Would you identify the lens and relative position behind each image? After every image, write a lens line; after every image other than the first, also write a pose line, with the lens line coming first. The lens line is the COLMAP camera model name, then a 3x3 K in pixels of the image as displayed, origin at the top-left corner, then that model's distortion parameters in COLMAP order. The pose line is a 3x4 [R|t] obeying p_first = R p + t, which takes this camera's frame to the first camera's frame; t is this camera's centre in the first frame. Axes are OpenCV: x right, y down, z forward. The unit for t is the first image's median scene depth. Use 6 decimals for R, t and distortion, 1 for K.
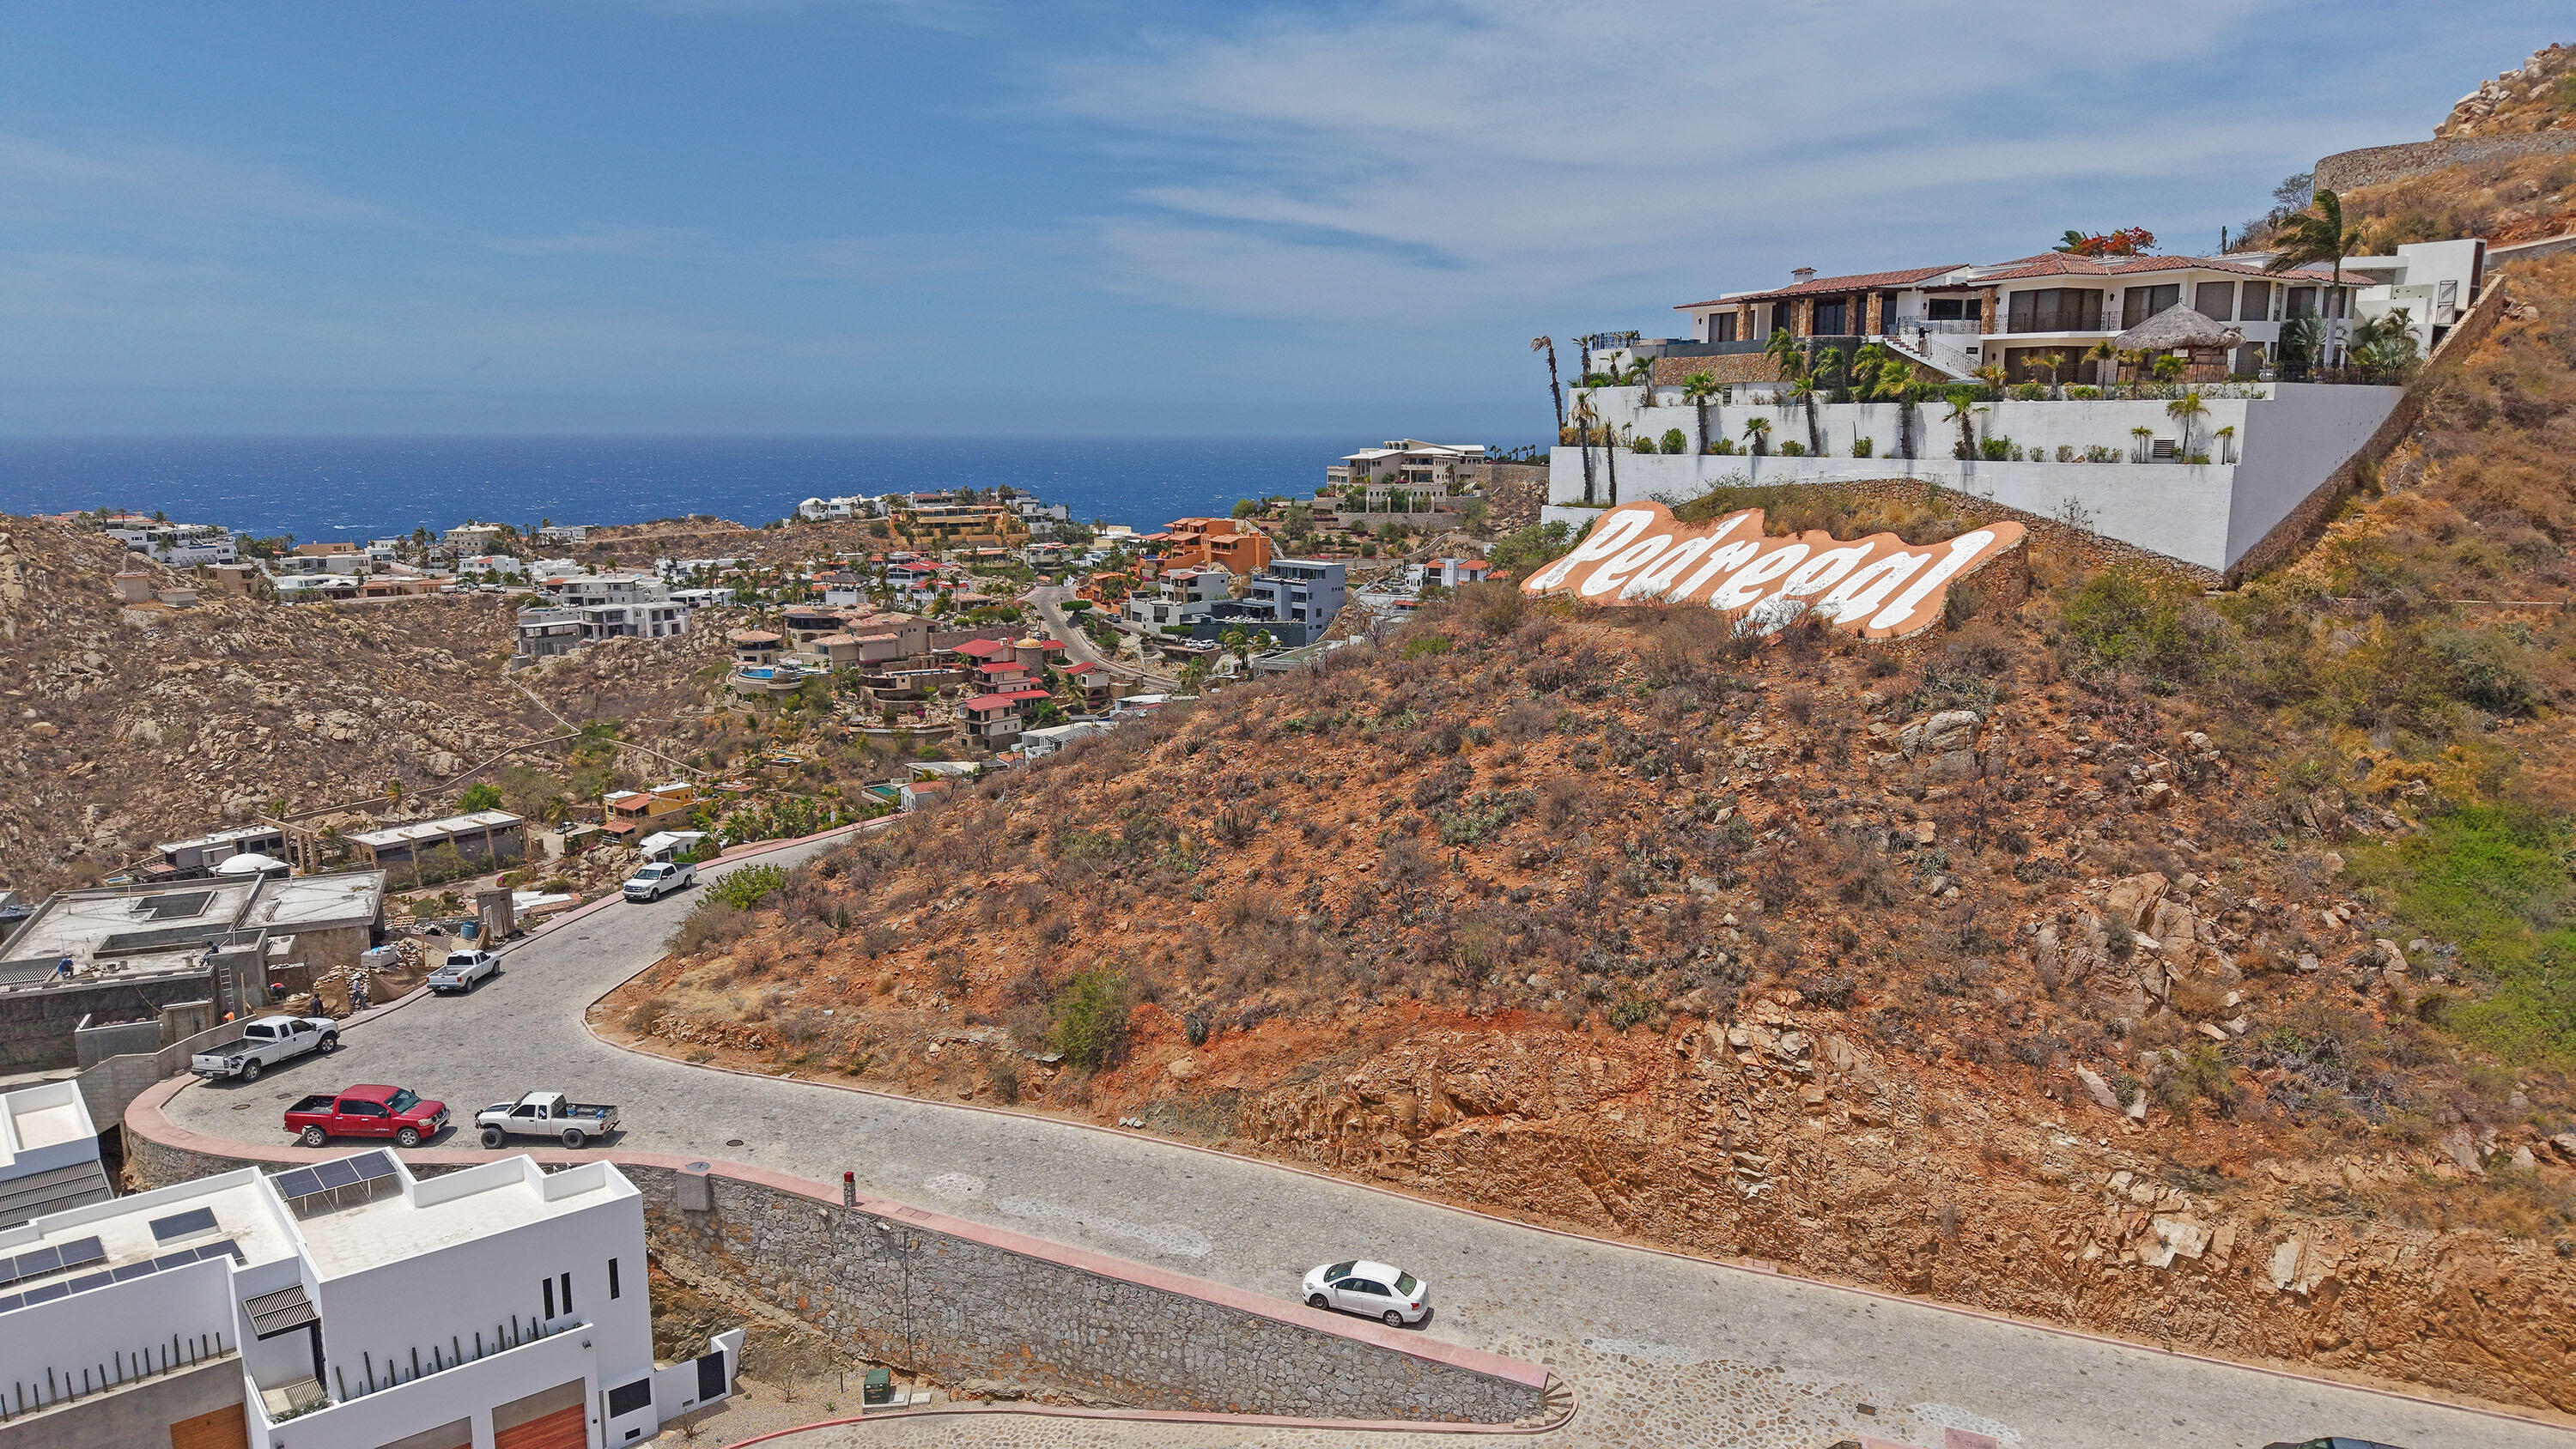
lens RADIAL K [[1728.3, 0, 1289.2], [0, 1728.3, 735.0], [0, 0, 1]] dist [0.022514, -0.014939]
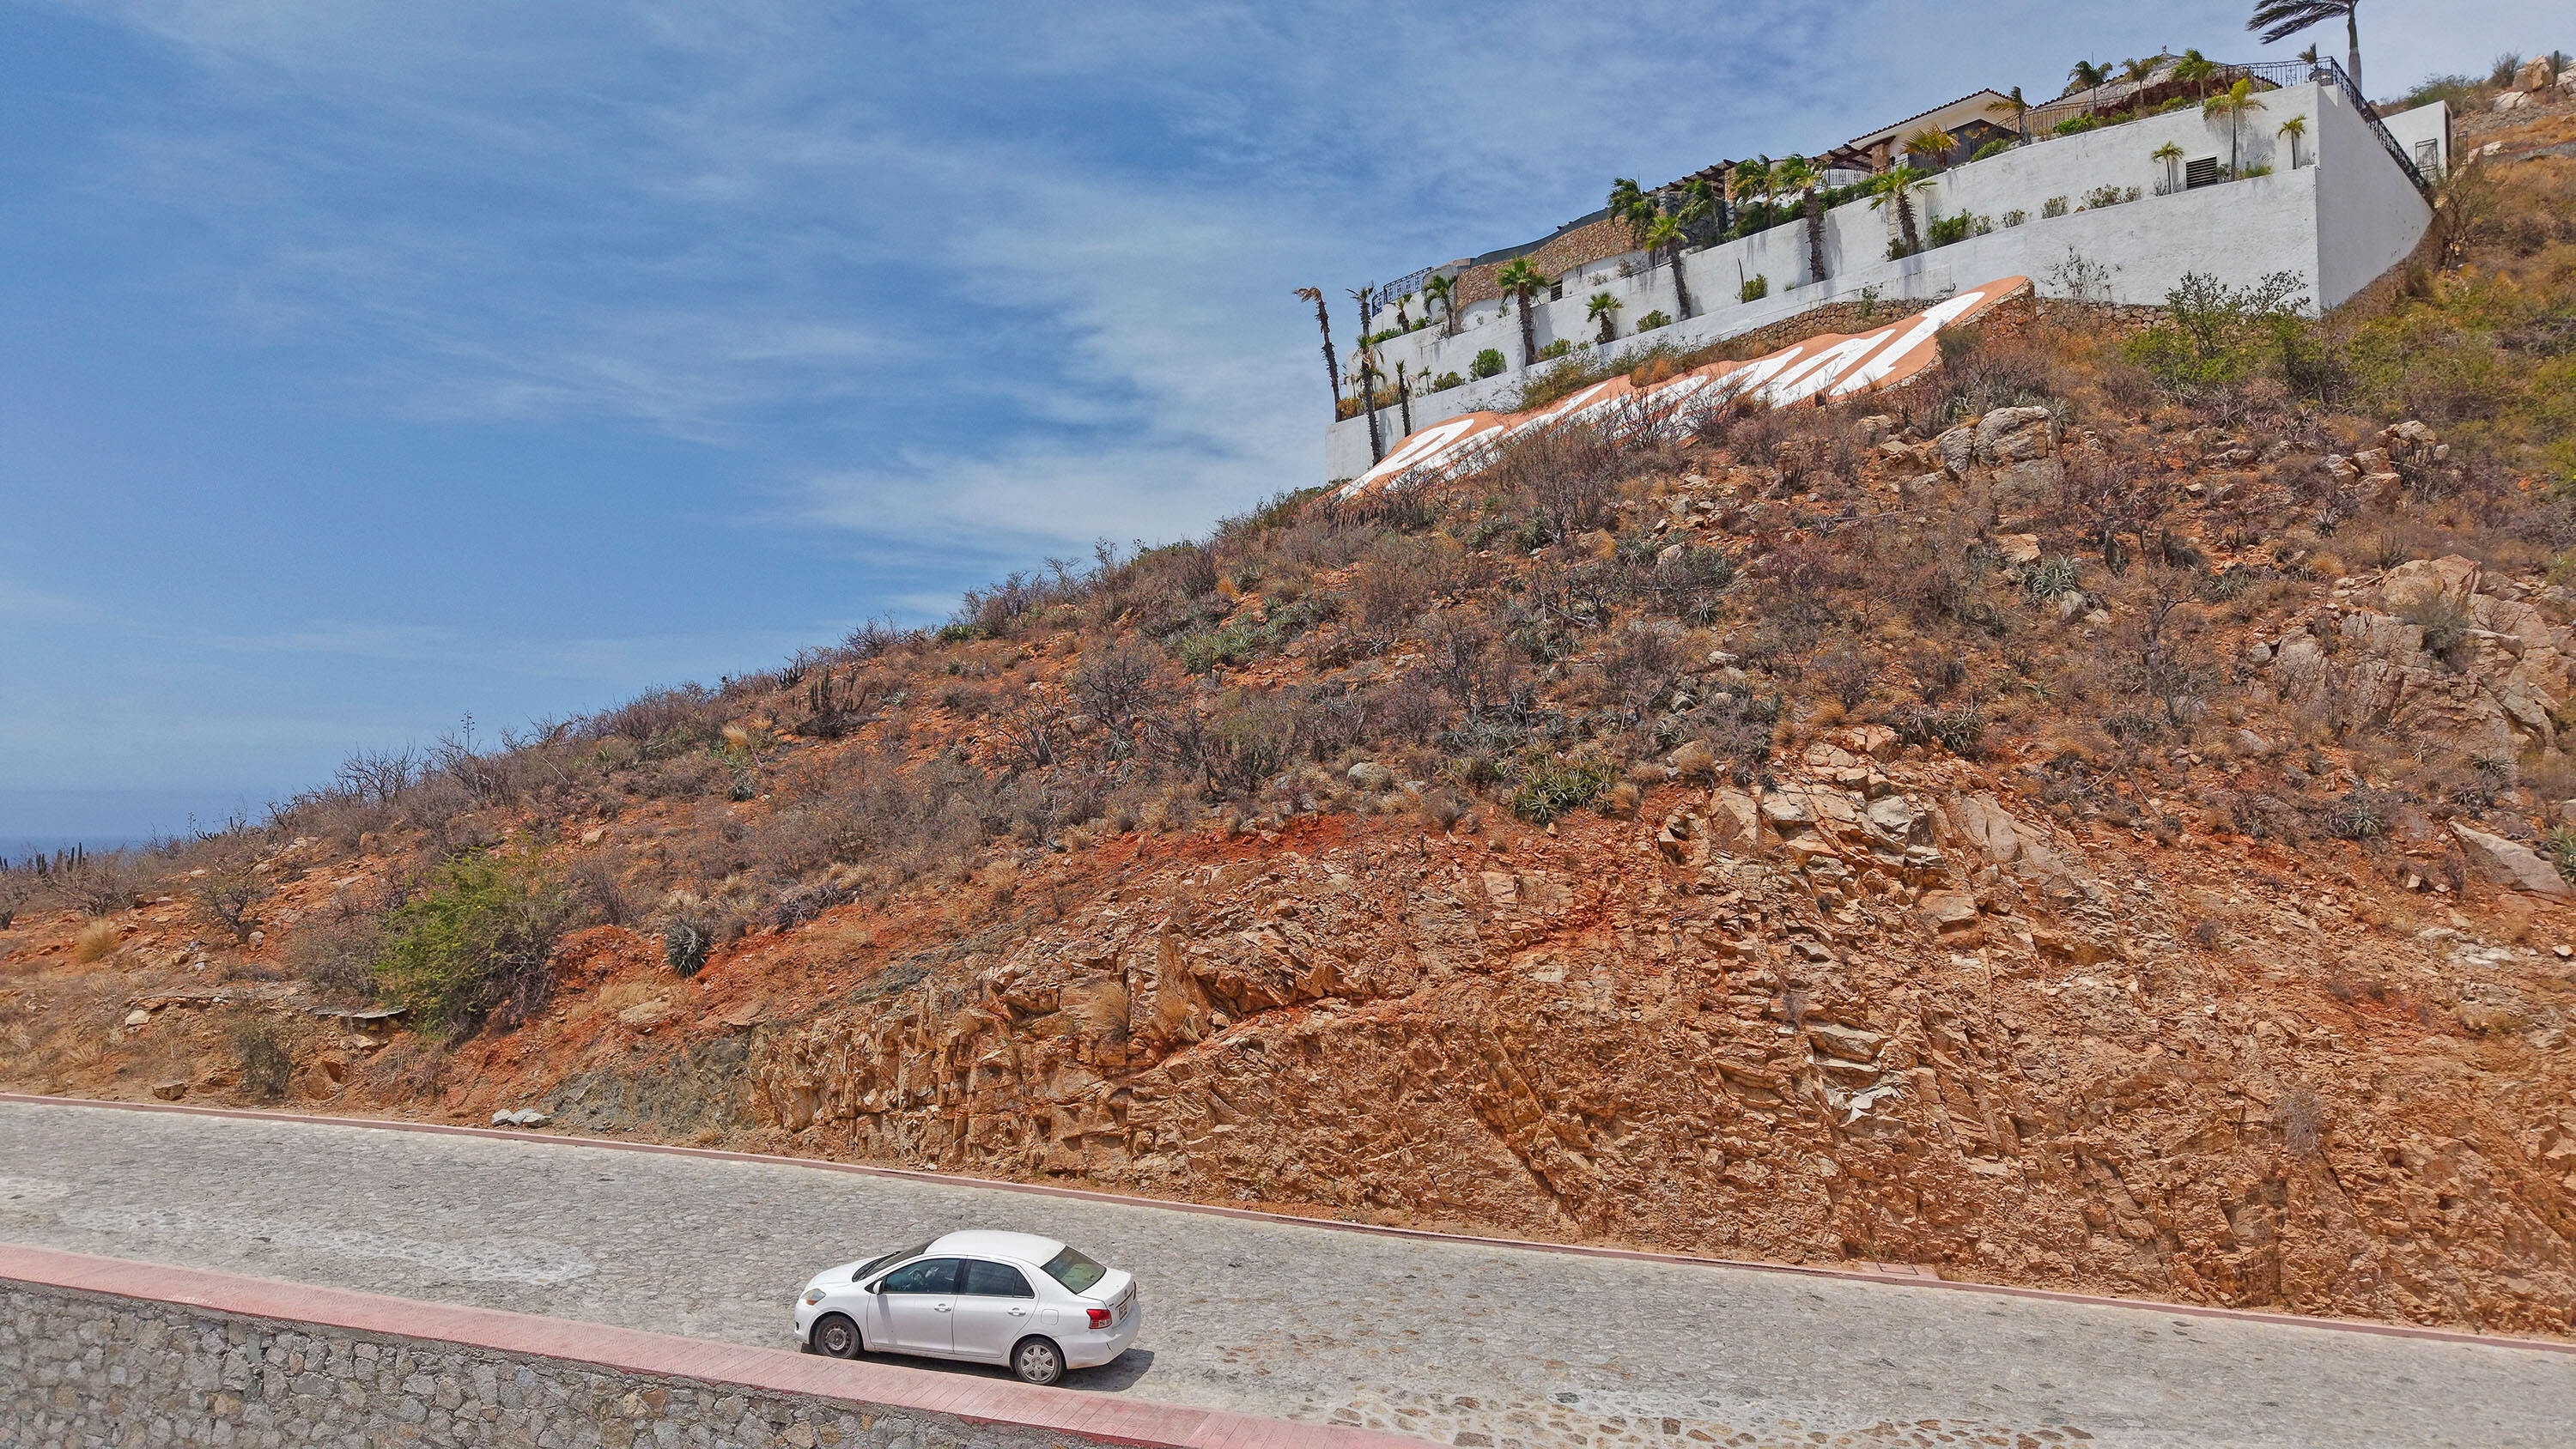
lens RADIAL K [[1723.3, 0, 1289.0], [0, 1723.3, 731.7], [0, 0, 1]] dist [0.028271, -0.028439]
pose [[0.990322, 0.002635, 0.138764, 0.052974], [0.029022, 0.973785, -0.225612, 0.252146], [-0.135721, 0.227456, 0.964284, 0.531999]]
